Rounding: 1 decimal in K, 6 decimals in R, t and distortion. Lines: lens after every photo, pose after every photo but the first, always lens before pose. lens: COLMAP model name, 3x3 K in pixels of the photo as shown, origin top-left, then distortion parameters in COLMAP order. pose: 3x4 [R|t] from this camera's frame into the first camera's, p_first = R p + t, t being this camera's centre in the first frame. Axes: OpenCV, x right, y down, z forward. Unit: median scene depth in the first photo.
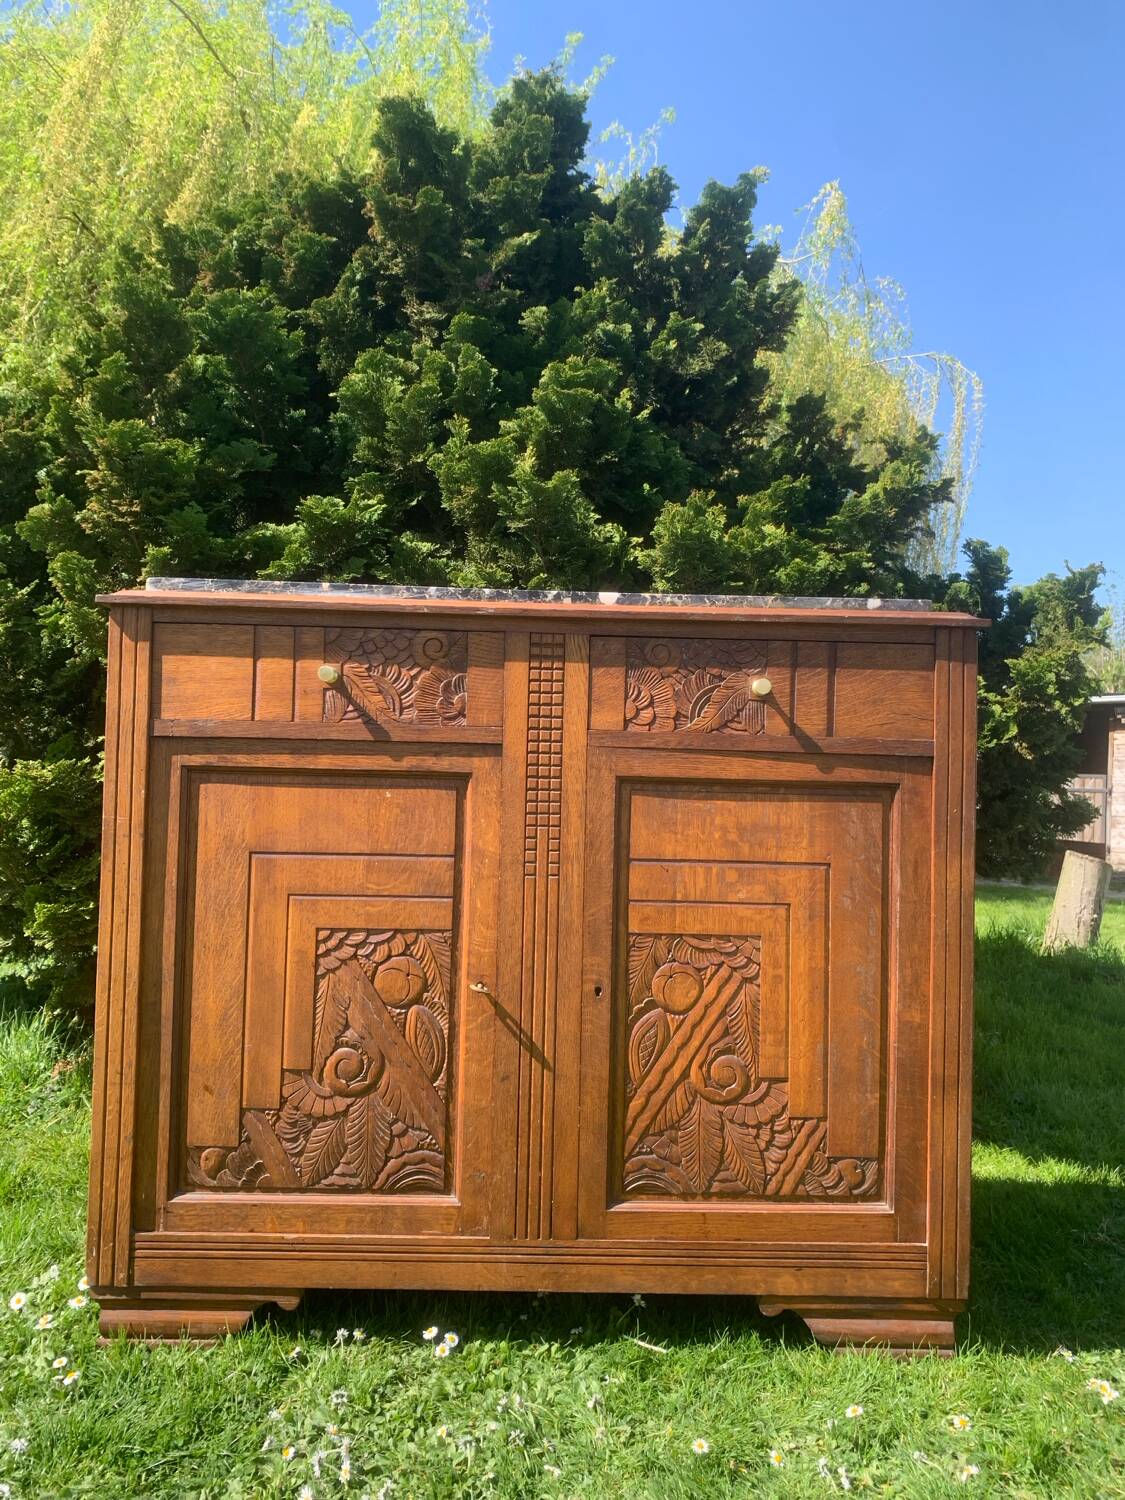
lens RADIAL K [[1151.4, 0, 578.0], [0, 1151.4, 747.9], [0, 0, 1]] dist [0.047326, -0.062879]
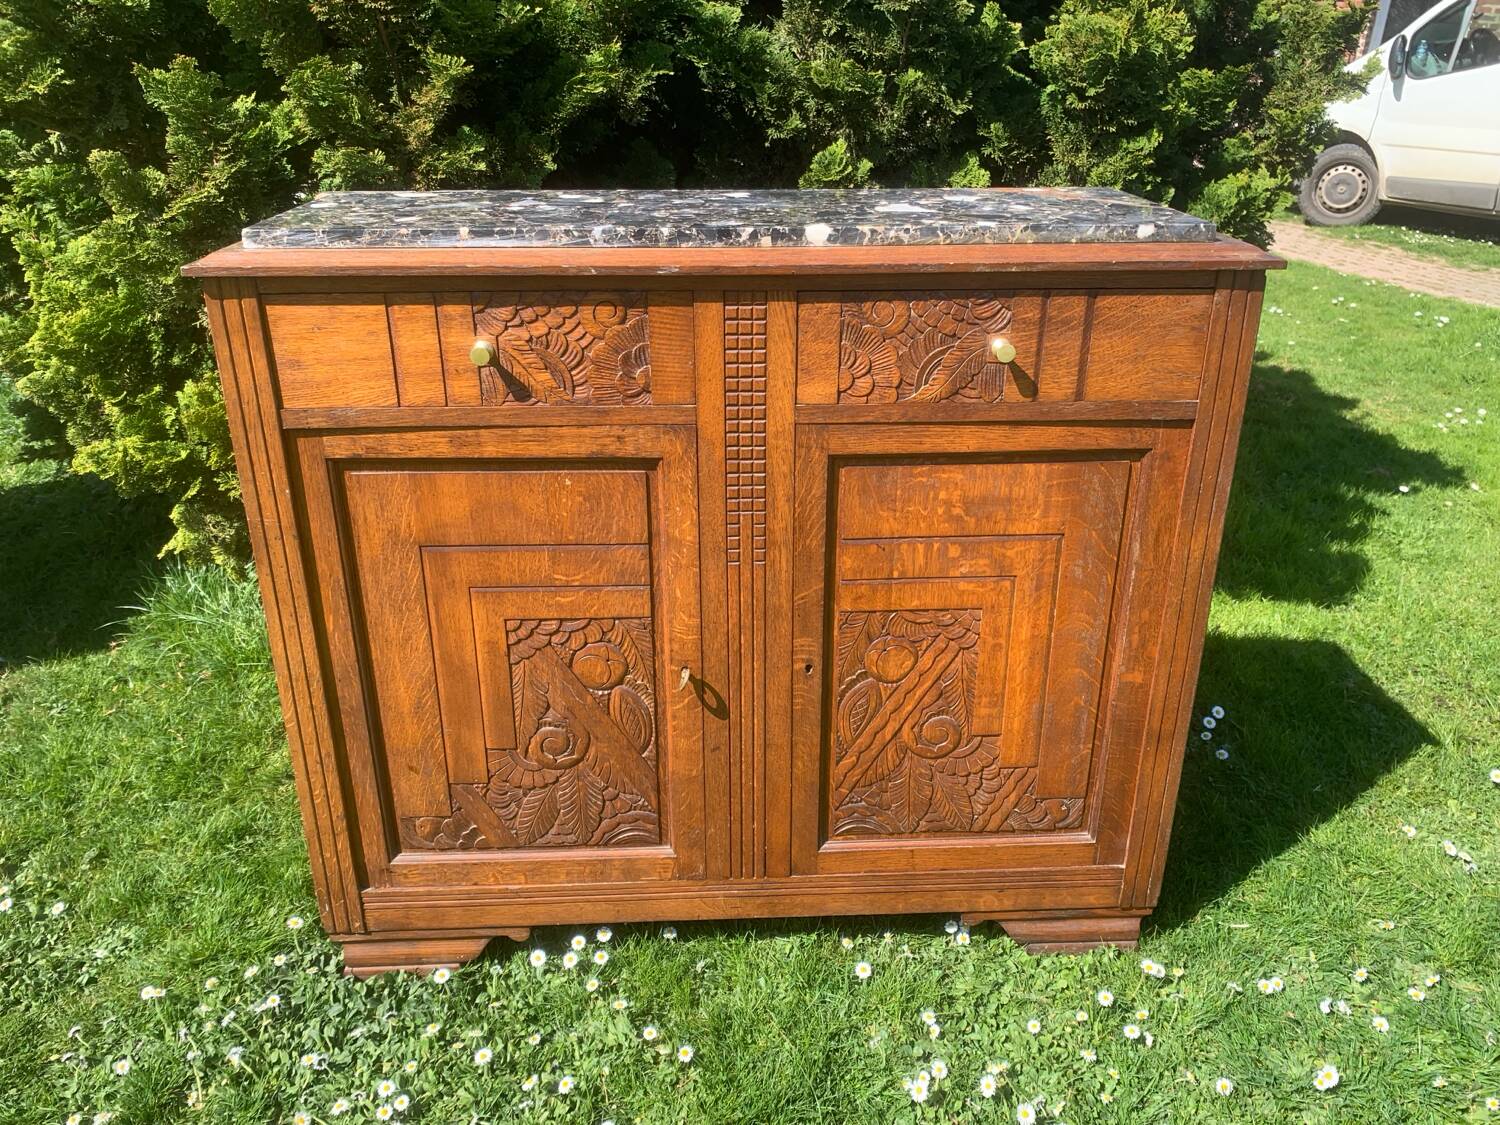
lens RADIAL K [[1151.4, 0, 756.6], [0, 1151.4, 550.0], [0, 0, 1]] dist [0.047326, -0.062879]
pose [[0.999438, -0.031420, 0.011673, -0.033393], [0.023341, 0.902344, 0.430385, -0.285596], [-0.024056, -0.429870, 0.902570, 0.185064]]
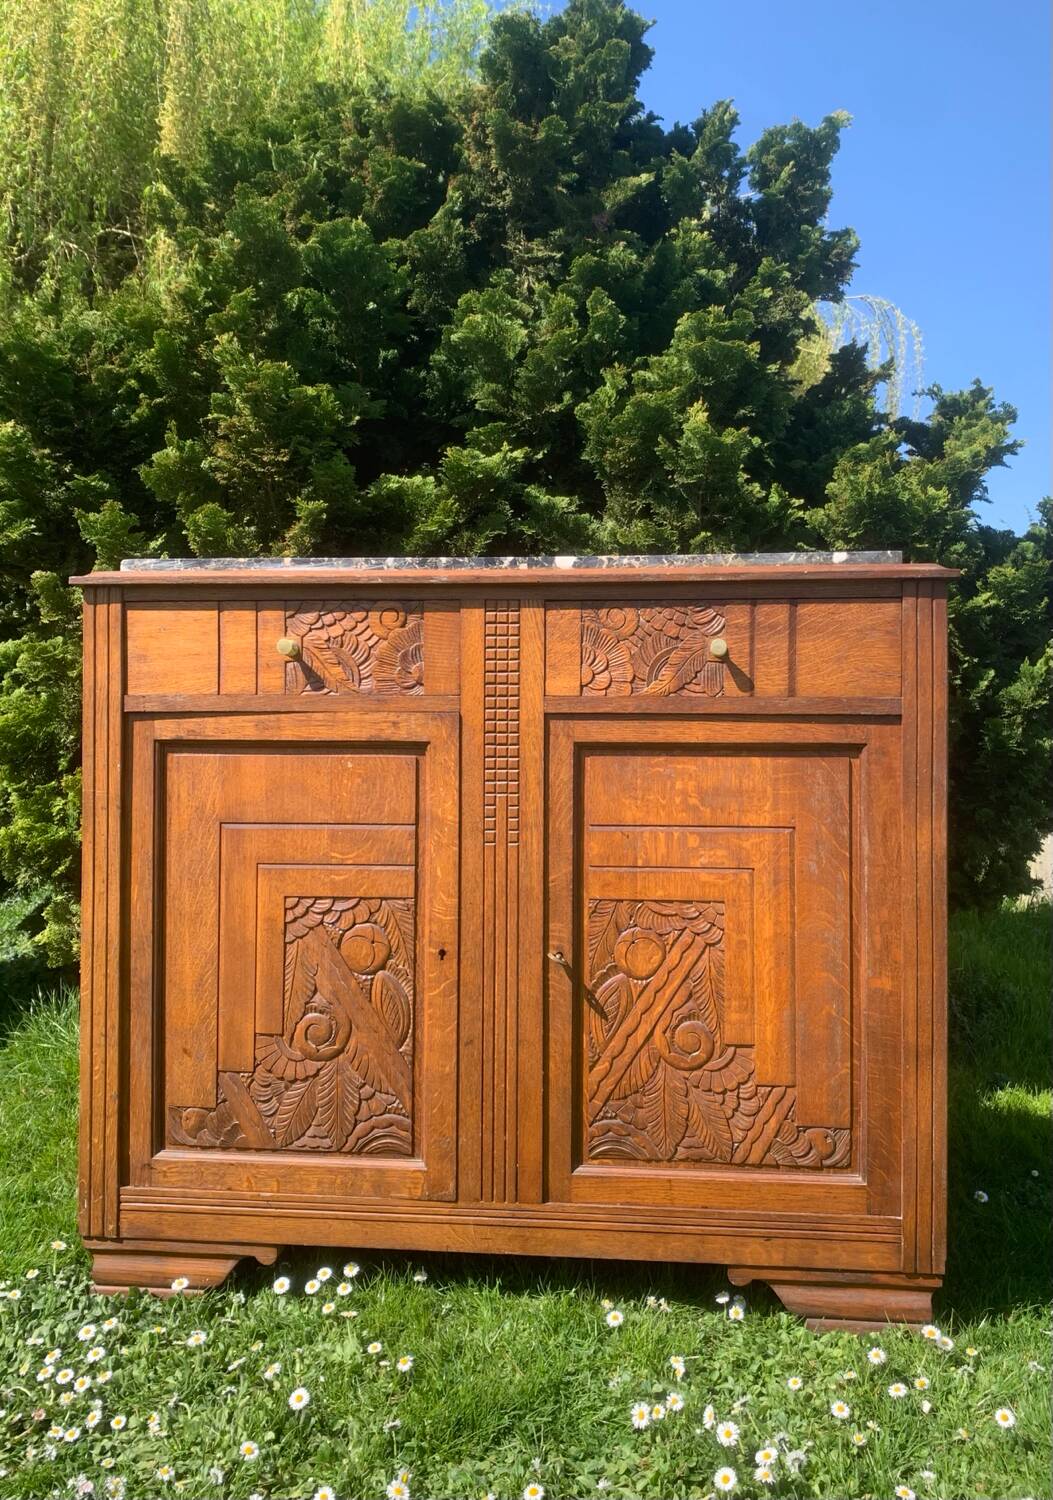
lens RADIAL K [[1232.2, 0, 563.3], [0, 1232.2, 740.5], [0, 0, 1]] dist [0.061418, -0.092358]
pose [[0.992981, -0.020527, -0.116483, 0.148279], [0.023372, 0.999460, 0.023115, -0.001349], [0.115945, -0.025675, 0.992924, -0.055102]]
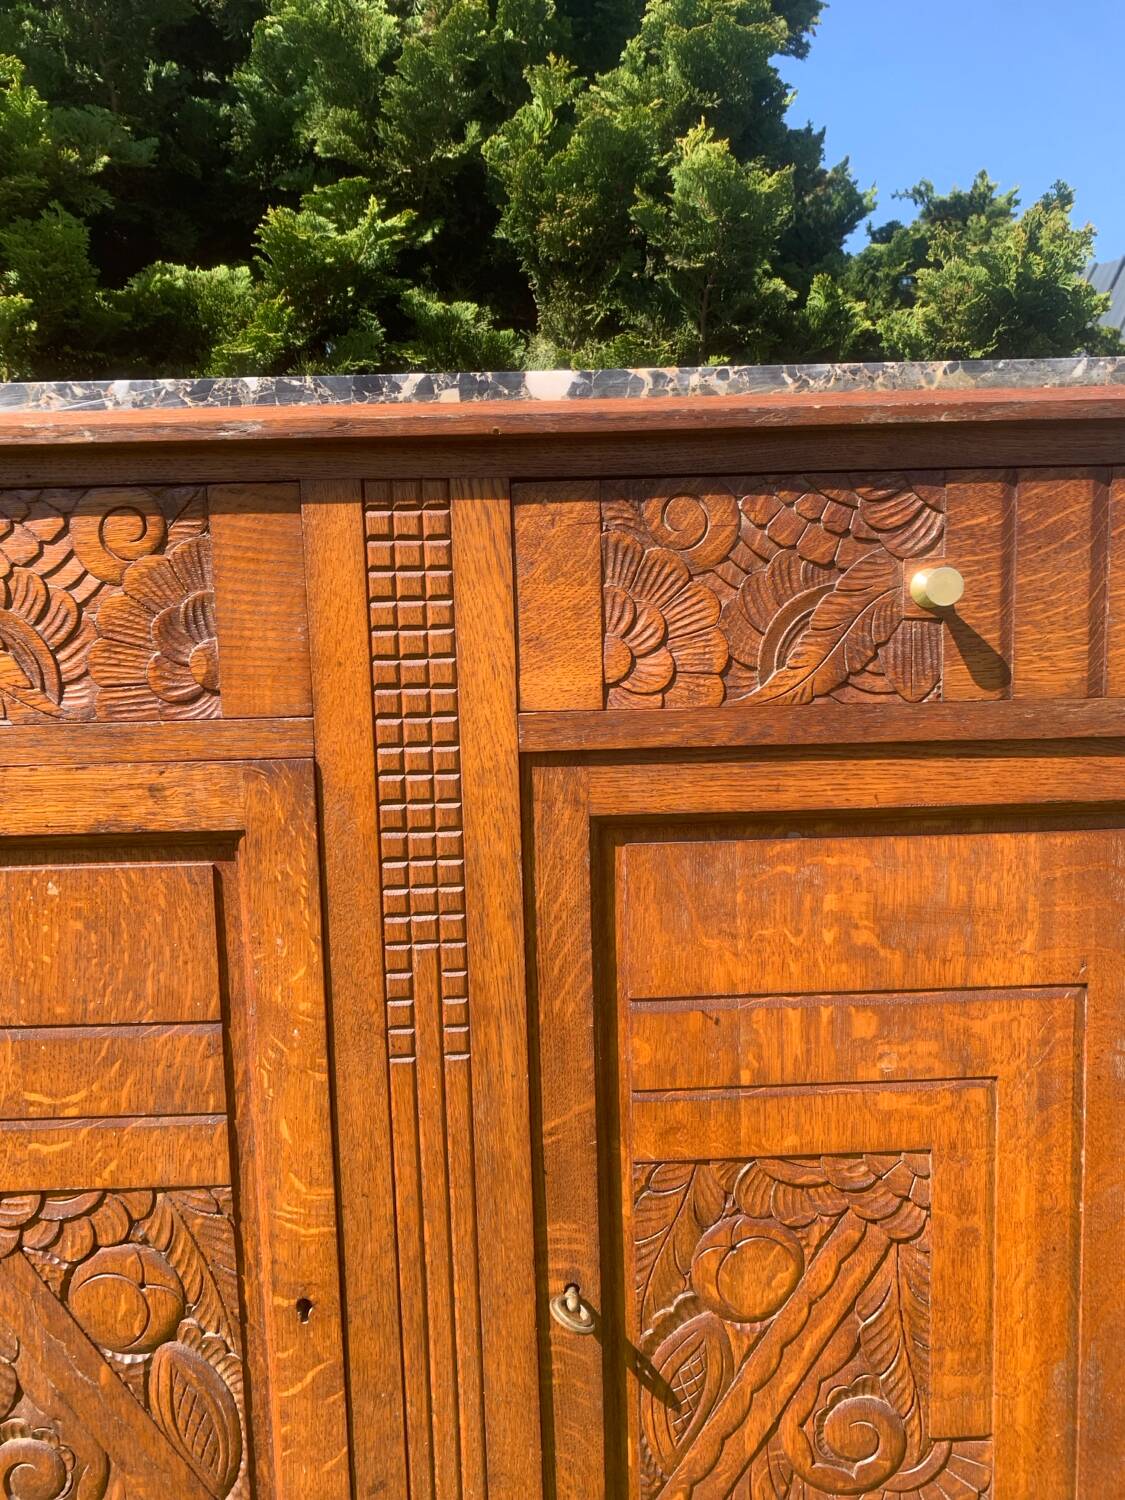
lens RADIAL K [[1151.4, 0, 562.5], [0, 1151.4, 754.7], [0, 0, 1]] dist [0.047326, -0.062879]
pose [[0.998648, -0.051973, 0.000475, 0.024236], [0.051321, 0.987487, 0.149117, -0.061965], [-0.008220, -0.148891, 0.988819, 0.584053]]
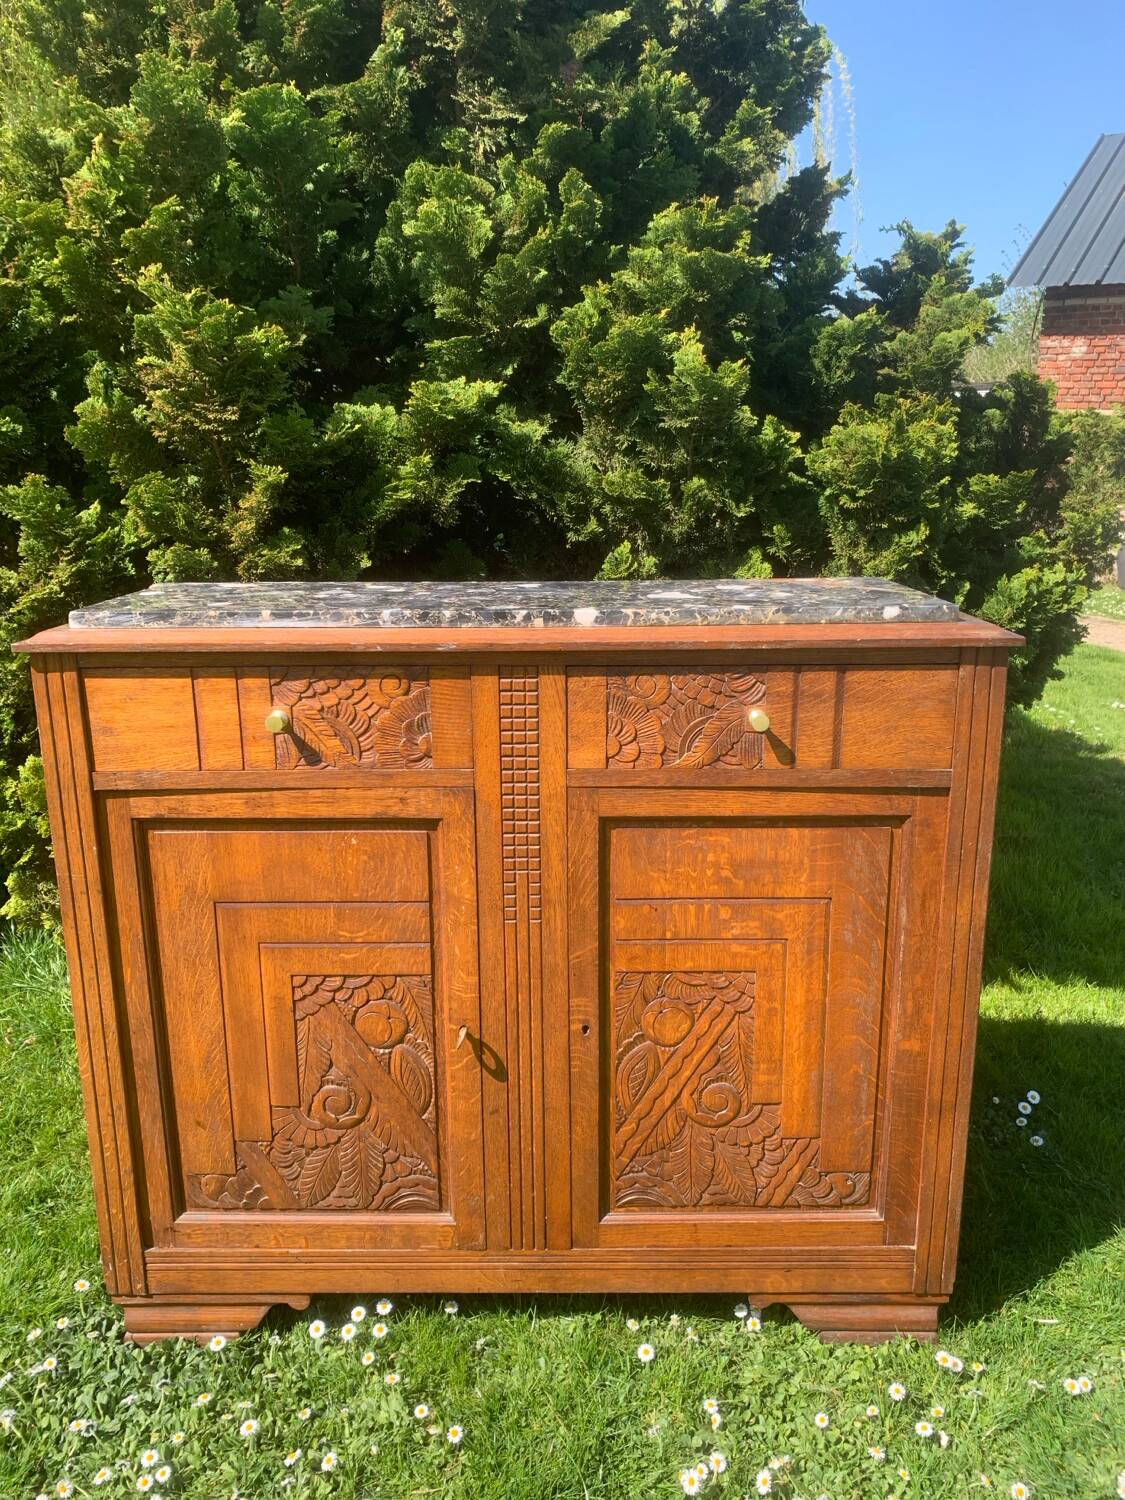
lens RADIAL K [[1151.4, 0, 561.7], [0, 1151.4, 756.9], [0, 0, 1]] dist [0.047326, -0.062879]
pose [[0.999011, -0.024193, -0.037307, 0.038994], [0.033567, 0.960588, 0.275941, -0.276005], [0.029161, -0.276921, 0.960450, 0.129984]]
